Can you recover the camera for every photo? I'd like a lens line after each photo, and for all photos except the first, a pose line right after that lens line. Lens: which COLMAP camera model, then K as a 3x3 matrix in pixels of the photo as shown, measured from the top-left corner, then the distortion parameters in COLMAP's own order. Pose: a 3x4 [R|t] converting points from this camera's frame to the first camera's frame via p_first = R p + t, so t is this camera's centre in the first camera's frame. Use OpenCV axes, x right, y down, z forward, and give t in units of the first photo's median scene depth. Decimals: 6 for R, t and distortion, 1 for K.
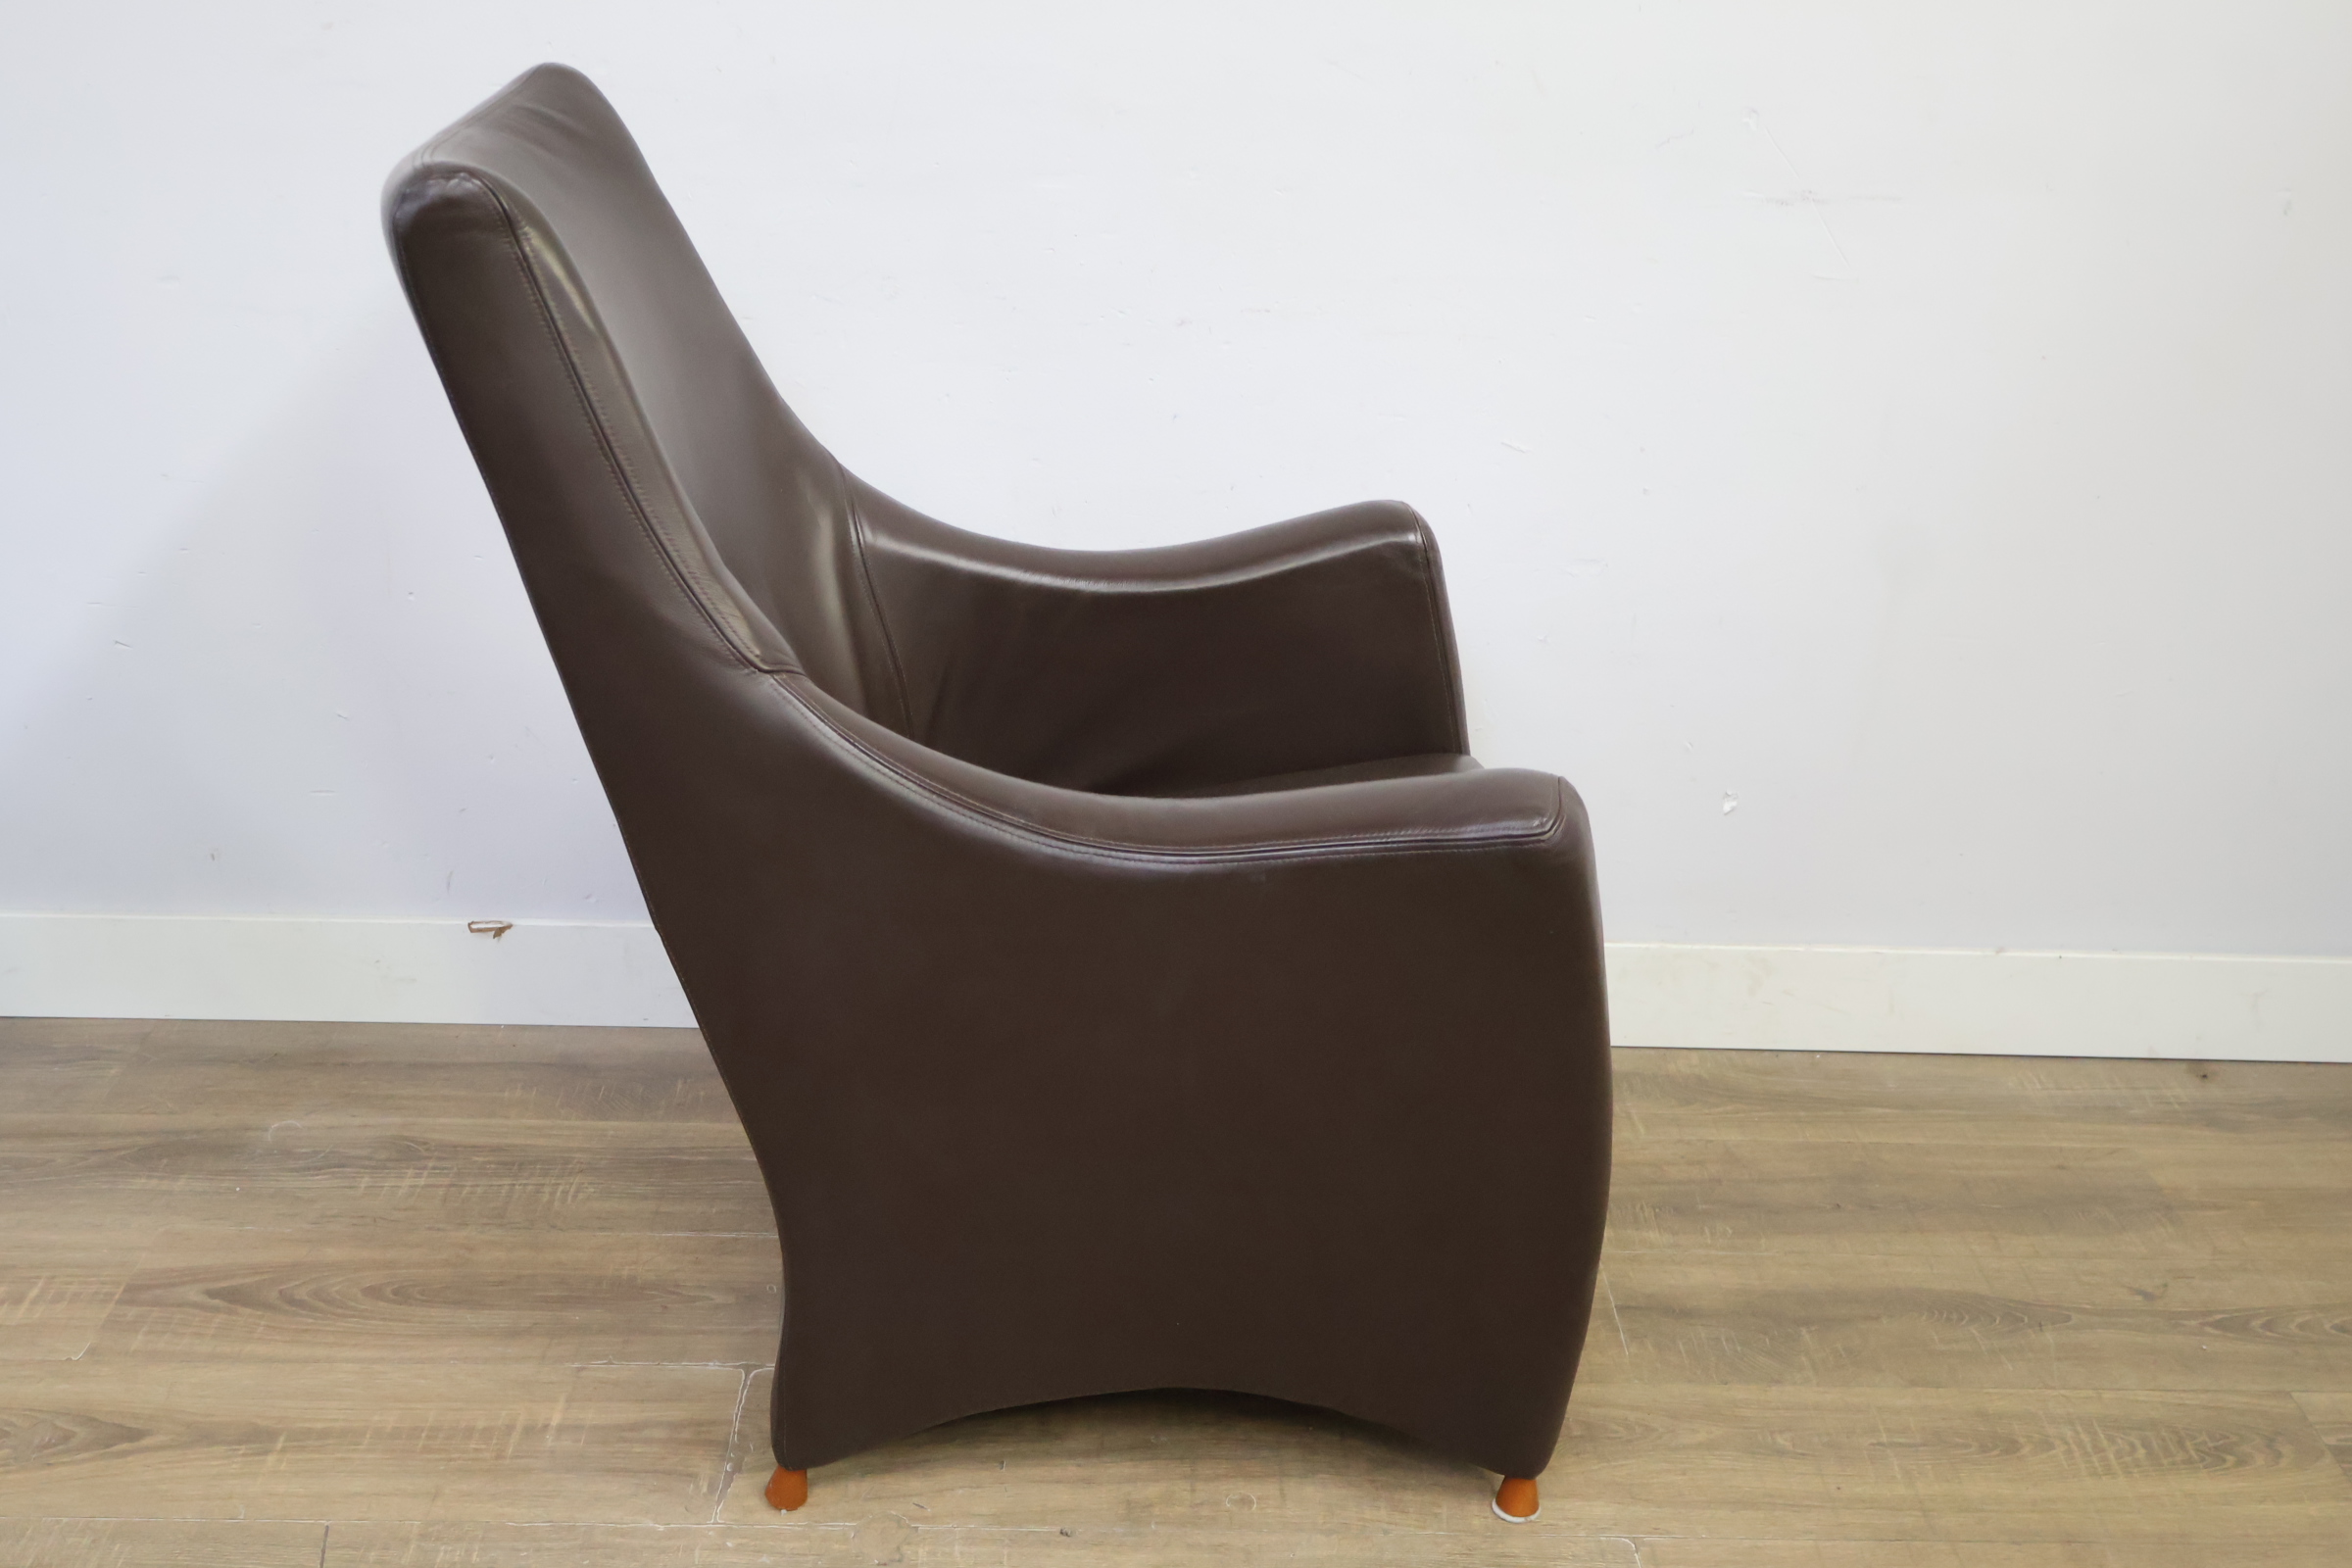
lens RADIAL K [[2437.2, 0, 1189.8], [0, 2437.2, 779.8], [0, 0, 1]] dist [-0.009139, 0.000000]
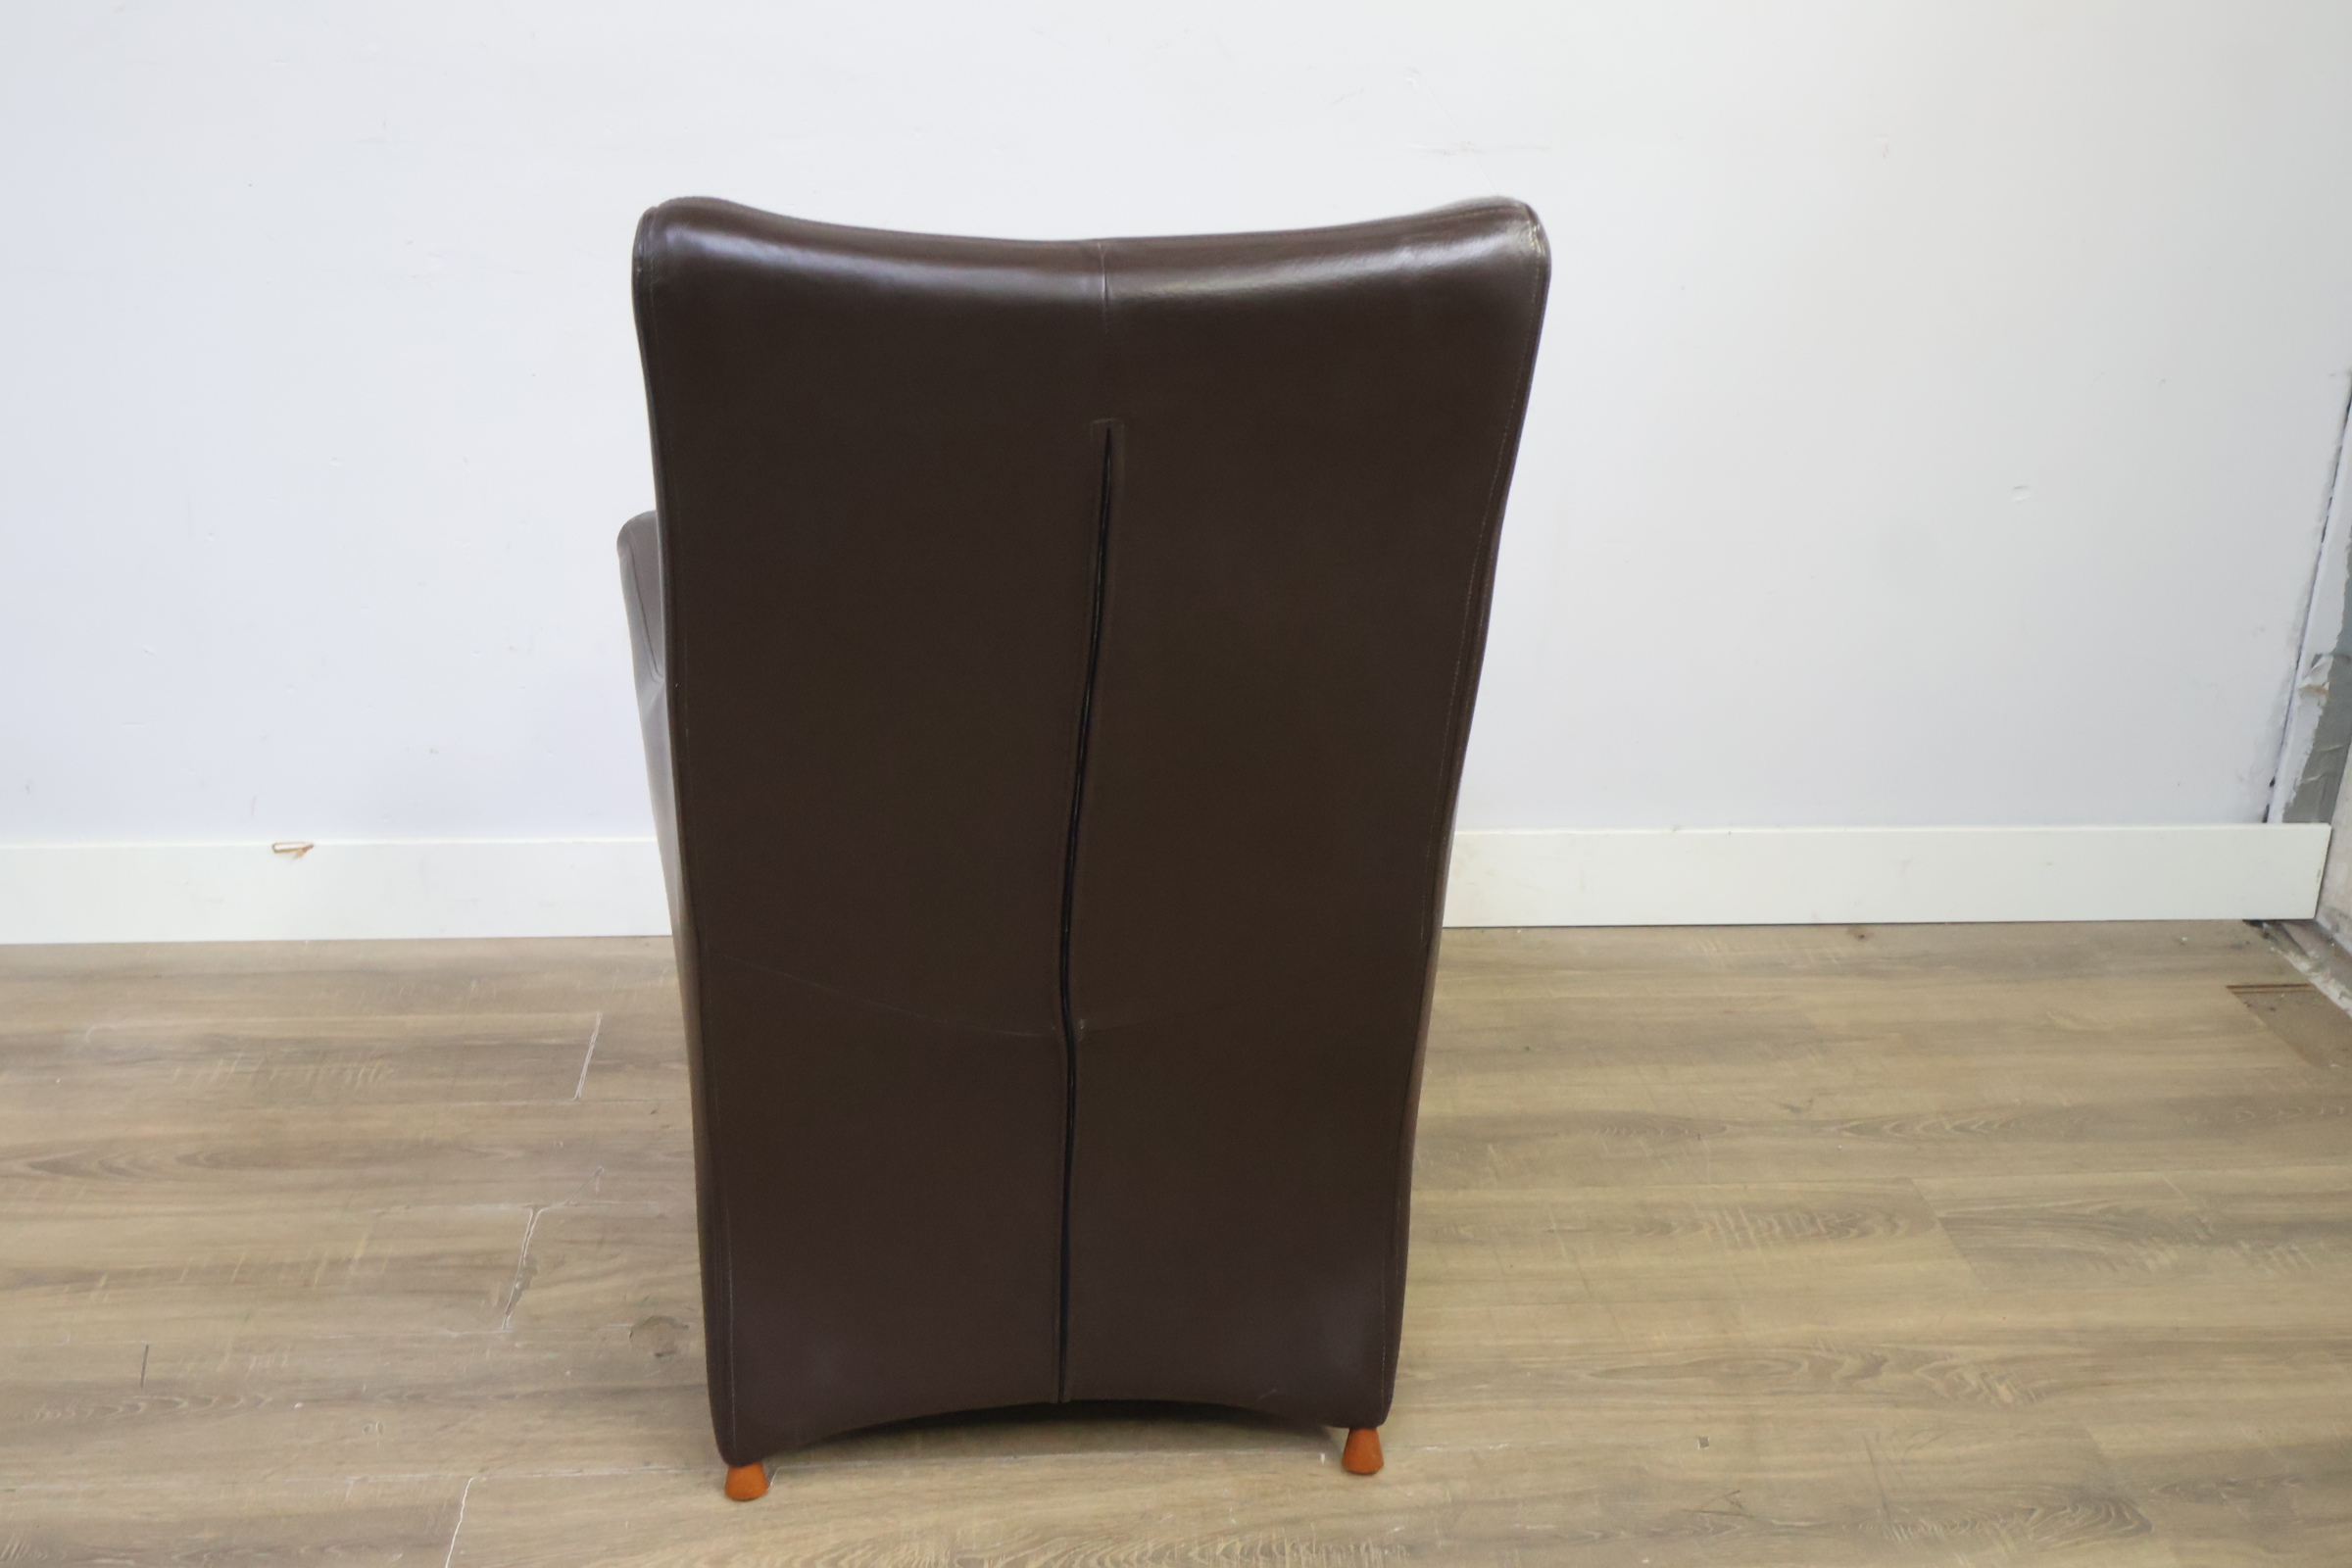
lens RADIAL K [[2437.2, 0, 1175.1], [0, 2437.2, 777.9], [0, 0, 1]] dist [-0.009139, 0.000000]
pose [[0.997657, -0.028546, 0.062173, 0.042977], [0.029951, 0.999314, -0.021774, 0.077685], [-0.061509, 0.023586, 0.997828, -0.118469]]
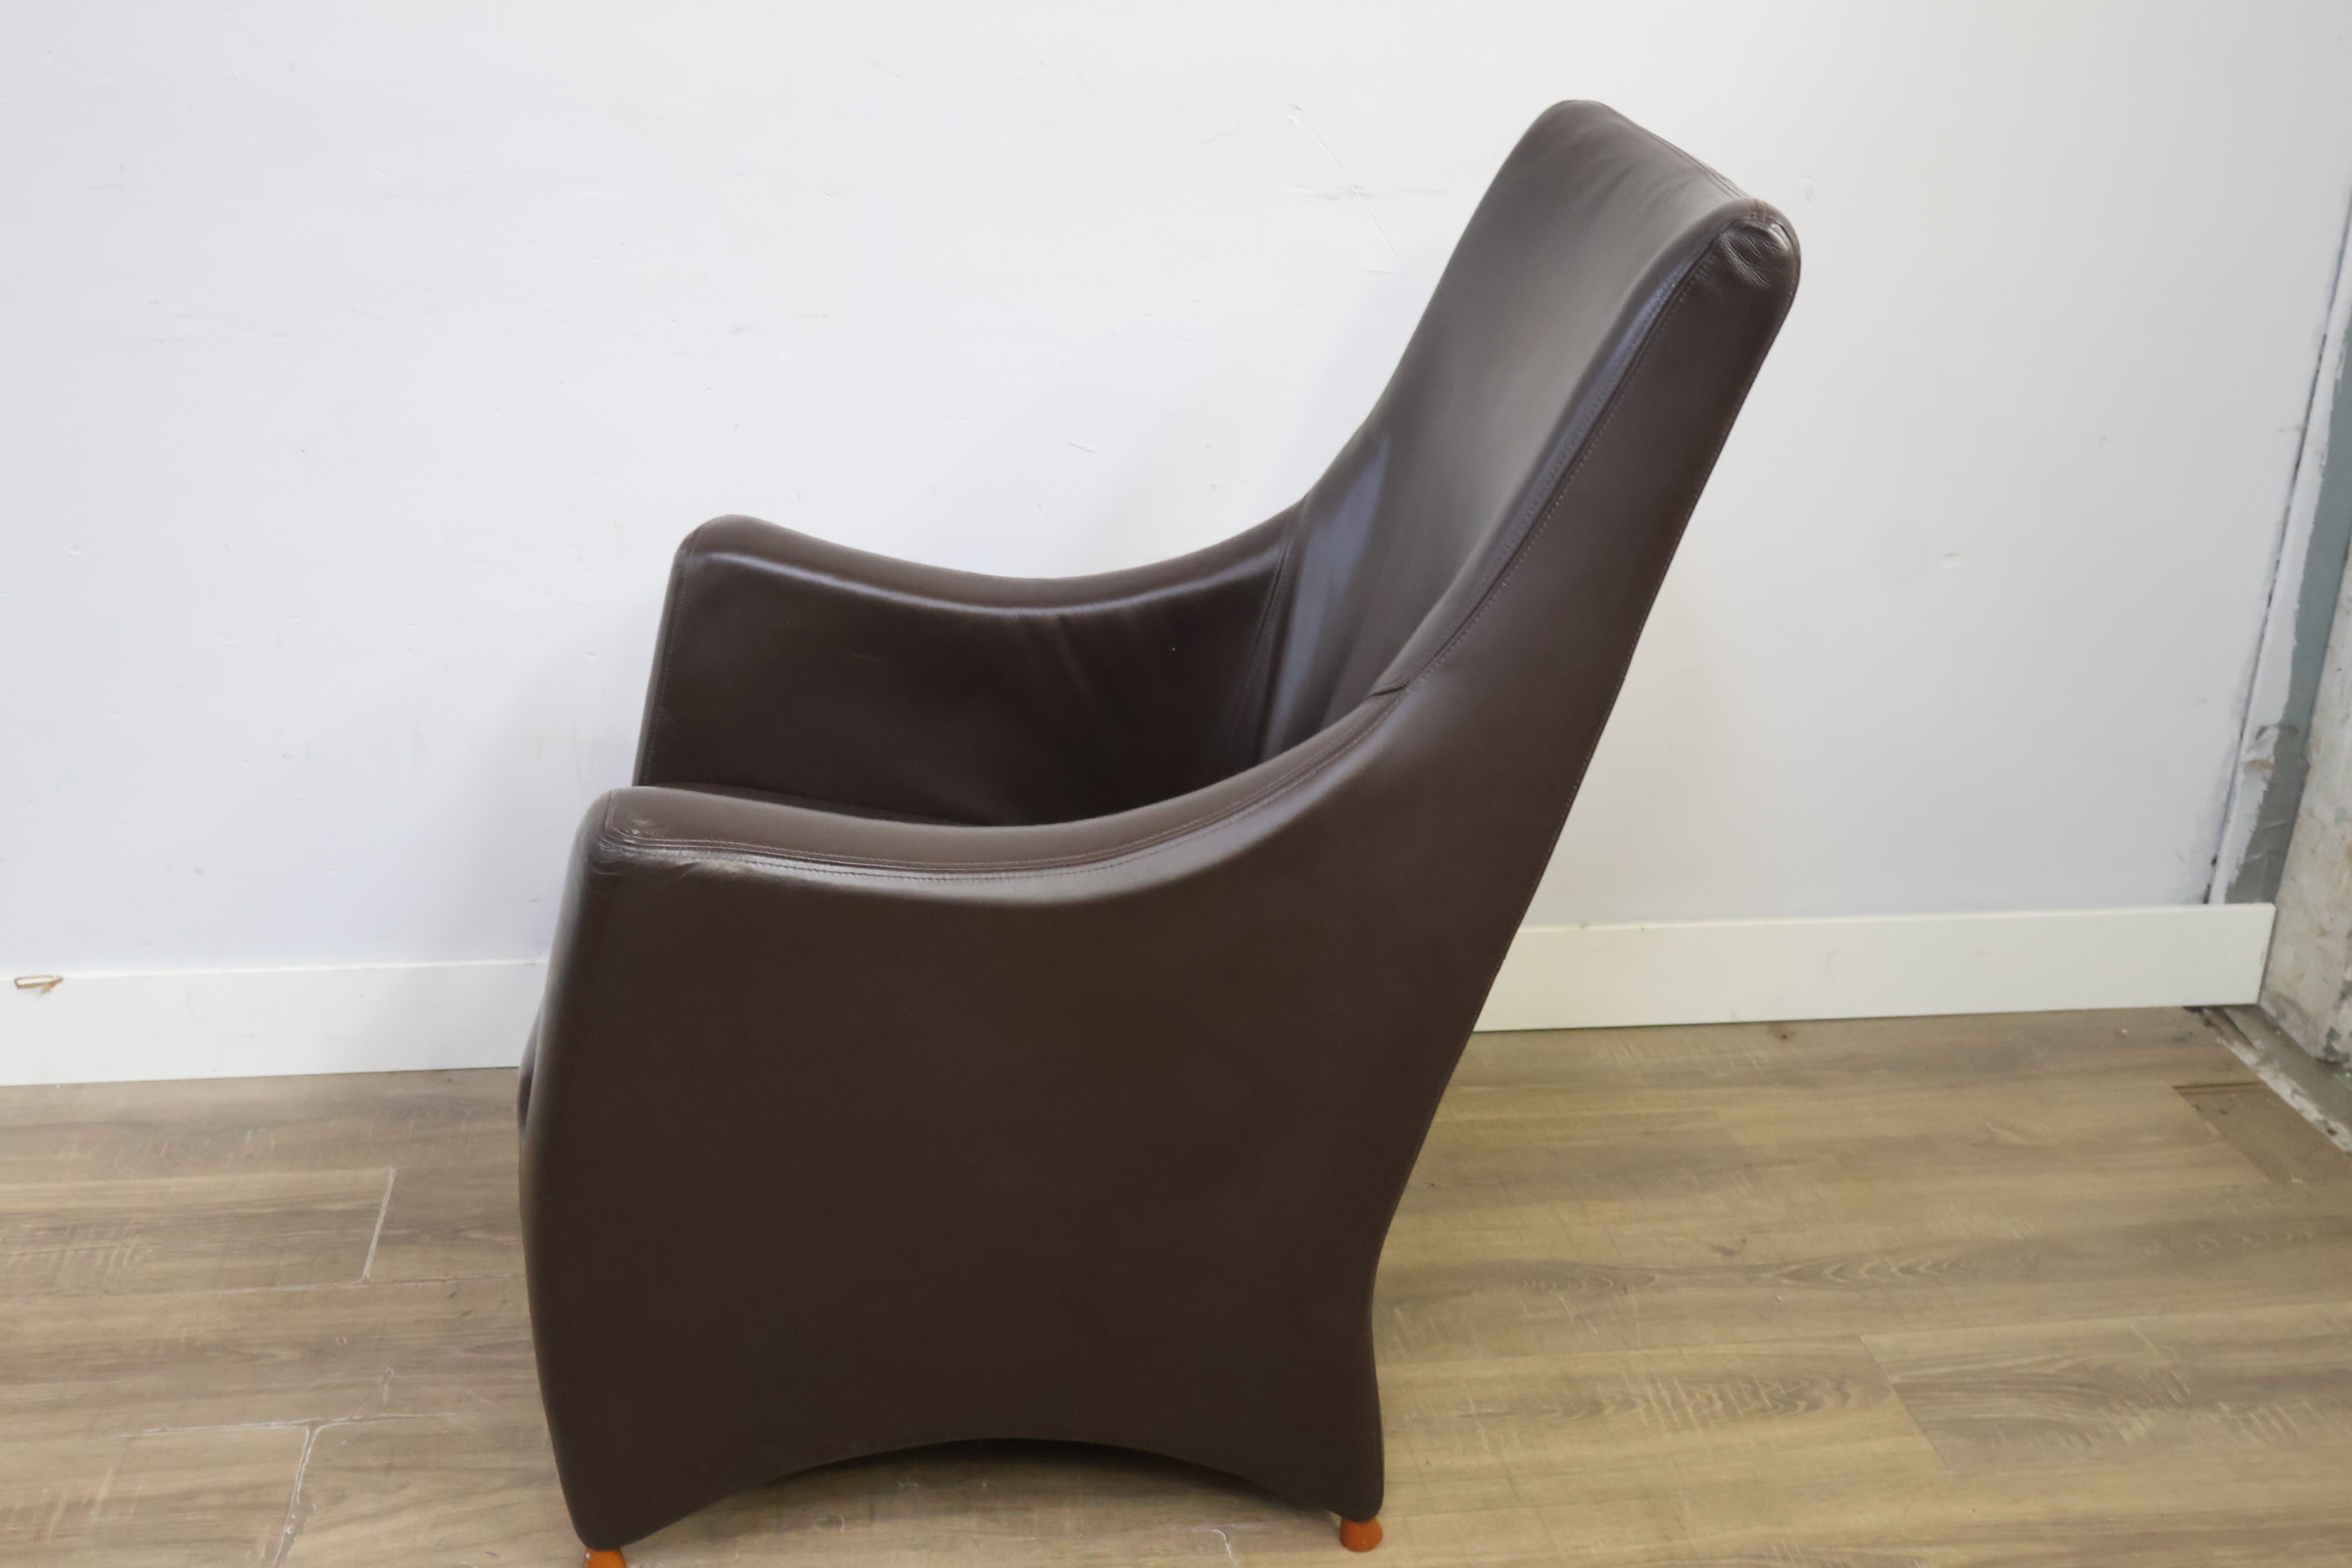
lens RADIAL K [[2437.2, 0, 1167.6], [0, 2437.2, 769.6], [0, 0, 1]] dist [-0.009139, 0.000000]
pose [[0.991837, -0.044091, 0.119648, 0.047615], [0.045541, 0.998918, -0.009411, 0.007933], [-0.119104, 0.014783, 0.992772, 0.004749]]
